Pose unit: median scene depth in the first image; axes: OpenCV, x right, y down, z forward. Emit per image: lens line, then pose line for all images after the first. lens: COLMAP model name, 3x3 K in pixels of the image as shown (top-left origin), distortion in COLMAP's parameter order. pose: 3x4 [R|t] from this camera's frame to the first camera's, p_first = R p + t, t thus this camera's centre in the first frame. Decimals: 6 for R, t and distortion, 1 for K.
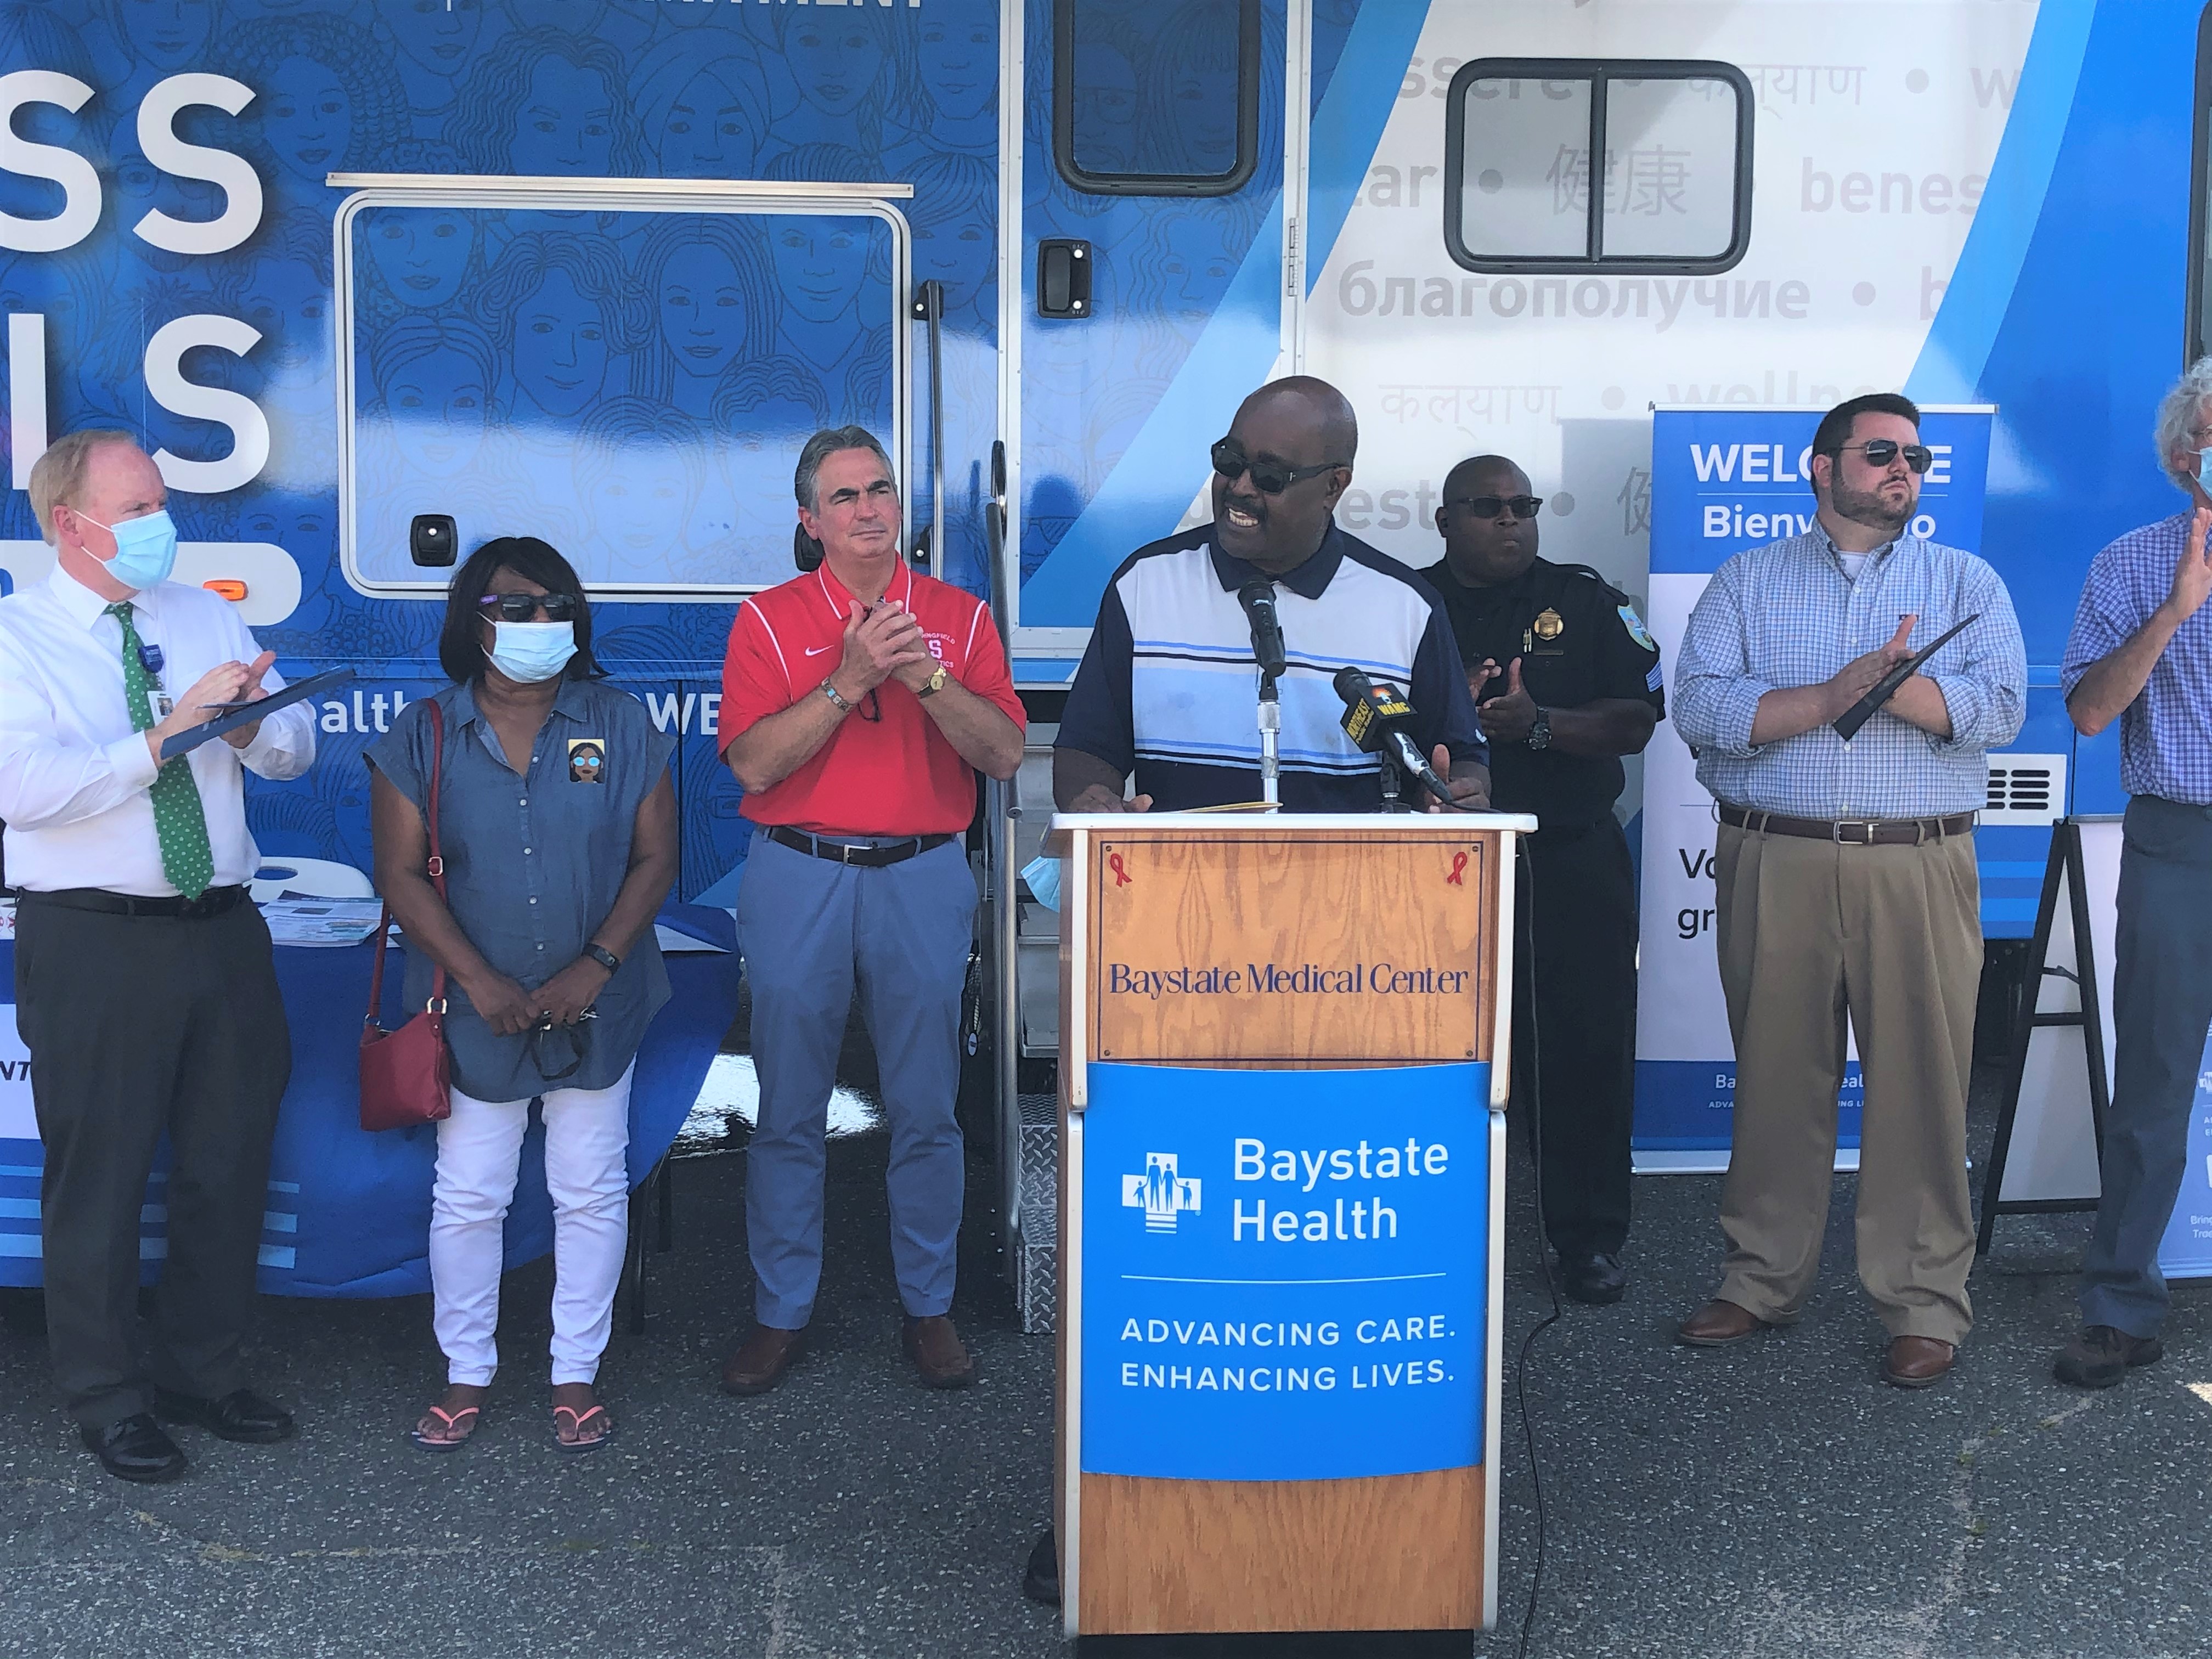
lens RADIAL K [[2628.2, 0, 1056.9], [0, 2628.2, 785.6], [0, 0, 1]] dist [0.046833, 0.000000]
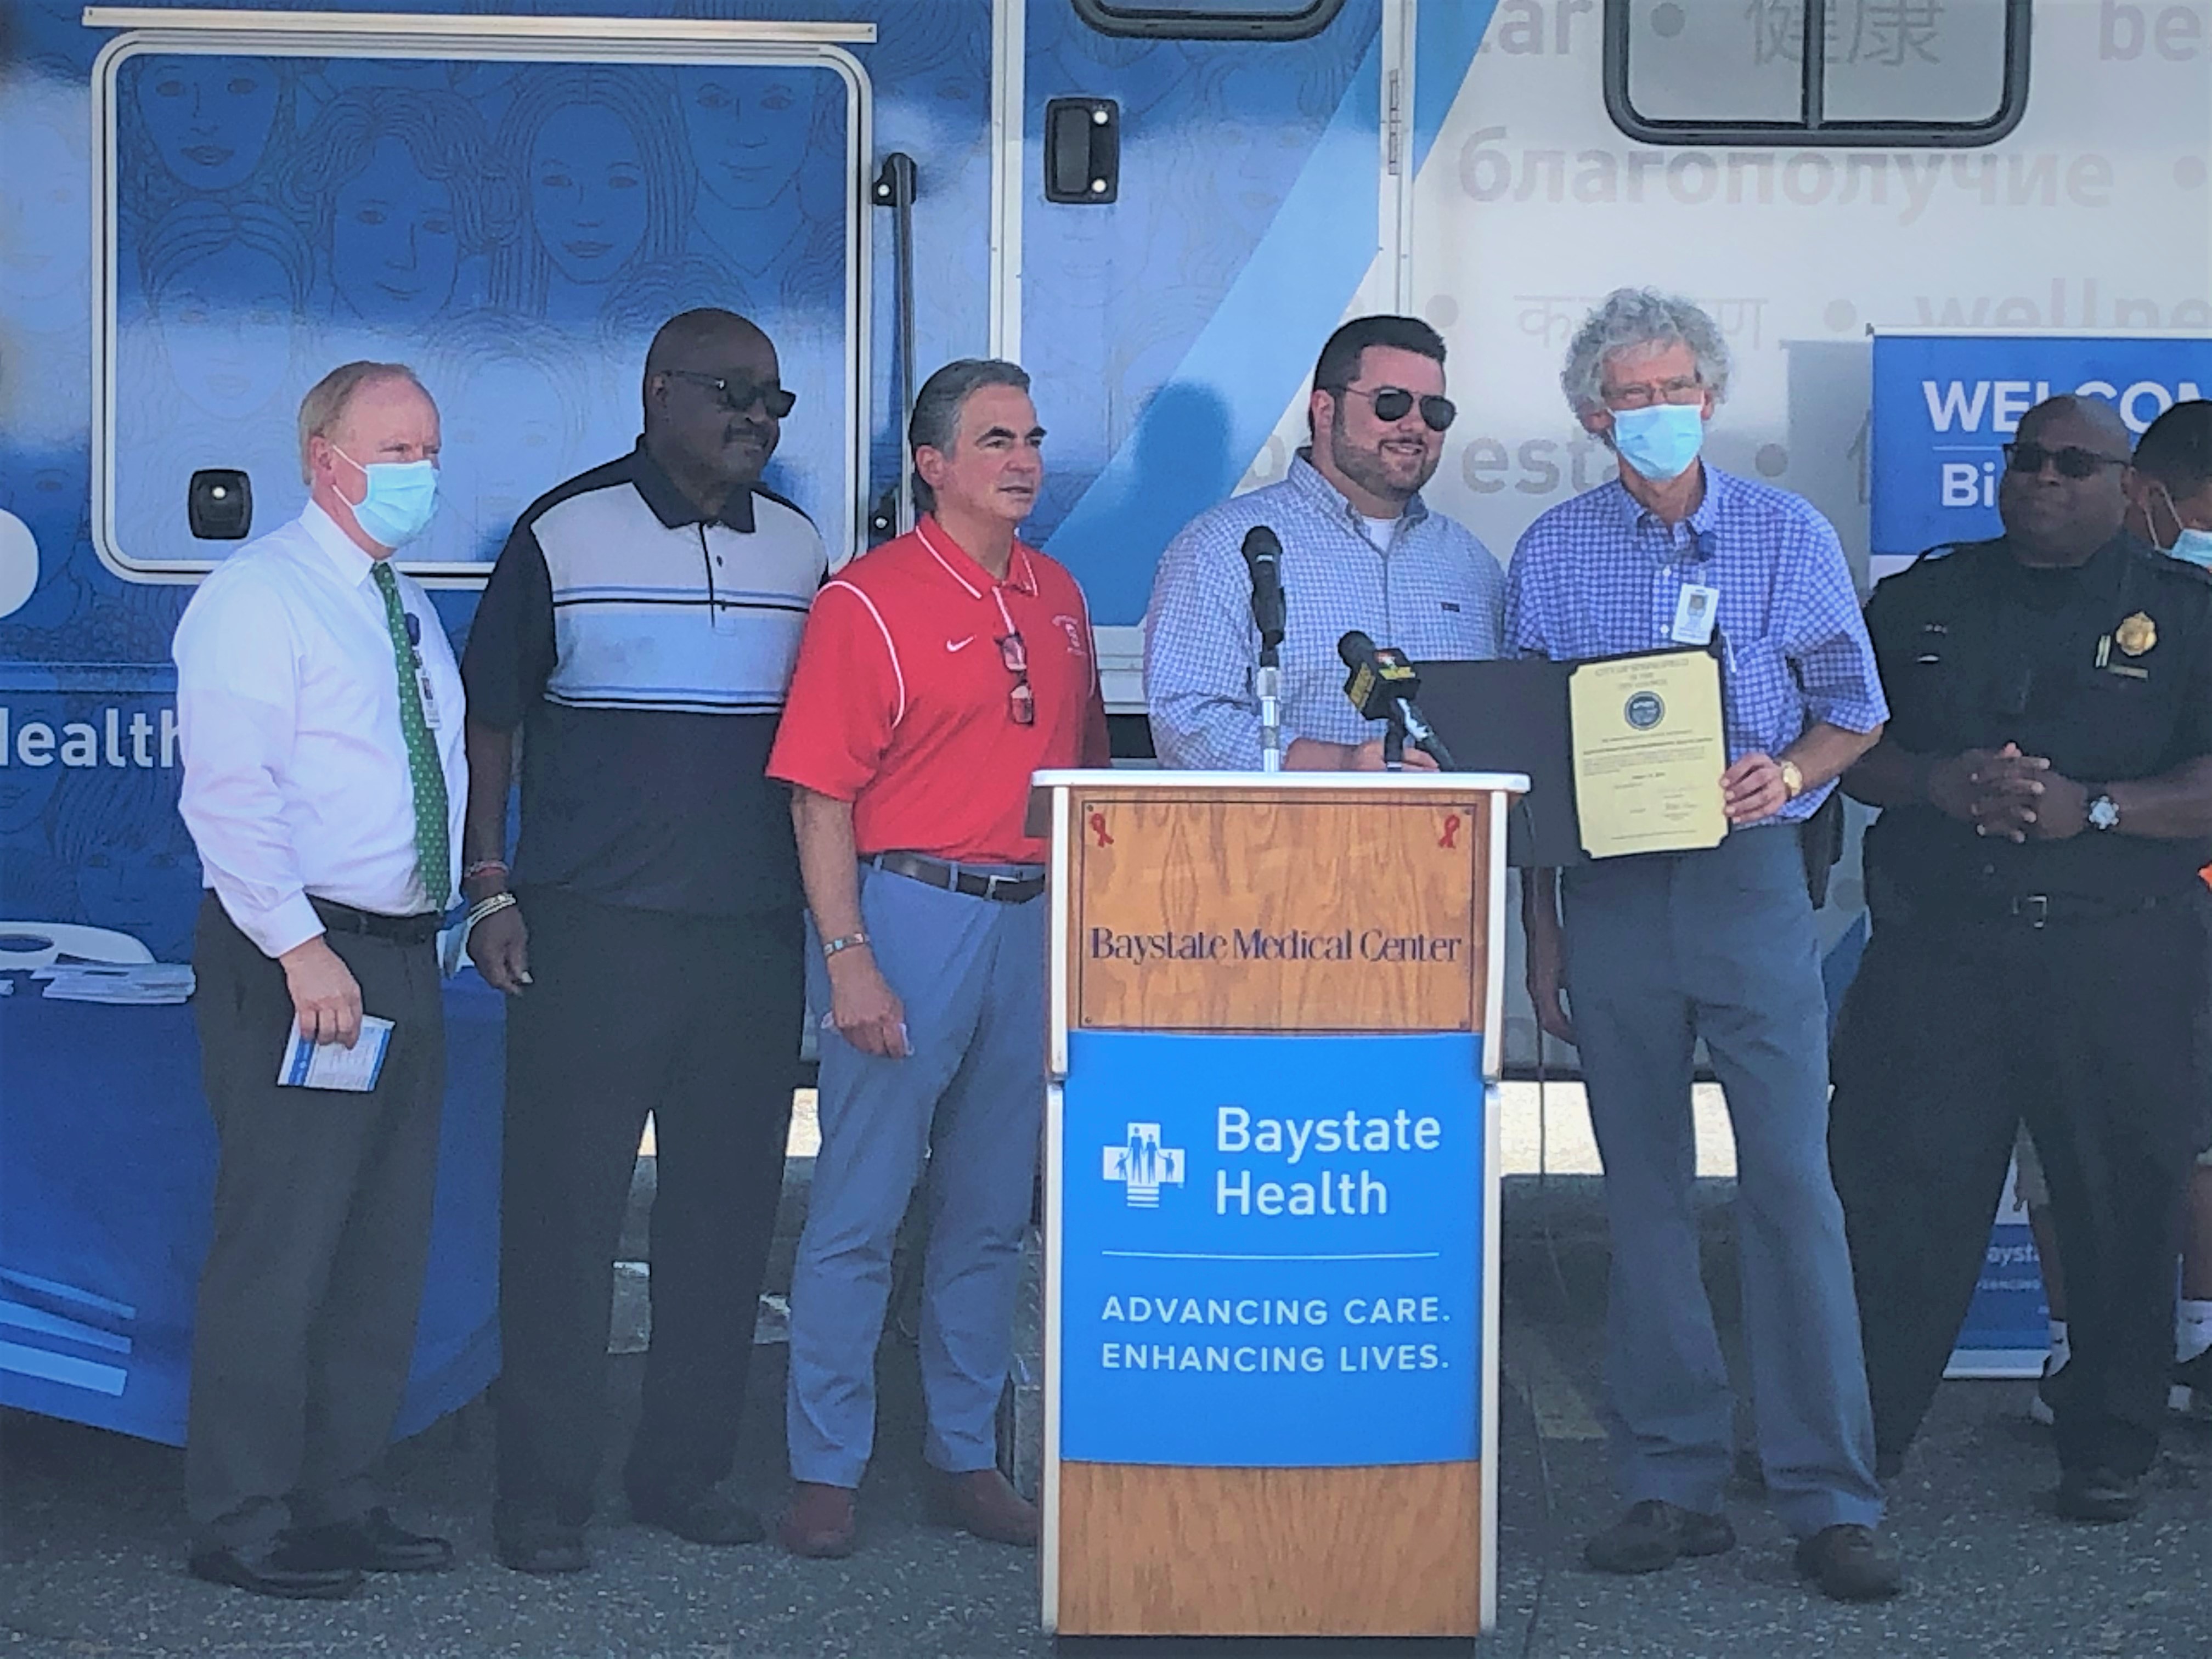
lens RADIAL K [[6280.1, 0, 1102.6], [0, 6280.1, 833.7], [0, 0, 1]] dist [0.186584, 0.000000]
pose [[0.999952, 0.004209, -0.008872, 0.025626], [-0.004631, 0.998835, -0.048034, 0.082739], [0.008659, 0.048073, 0.998806, -0.755627]]
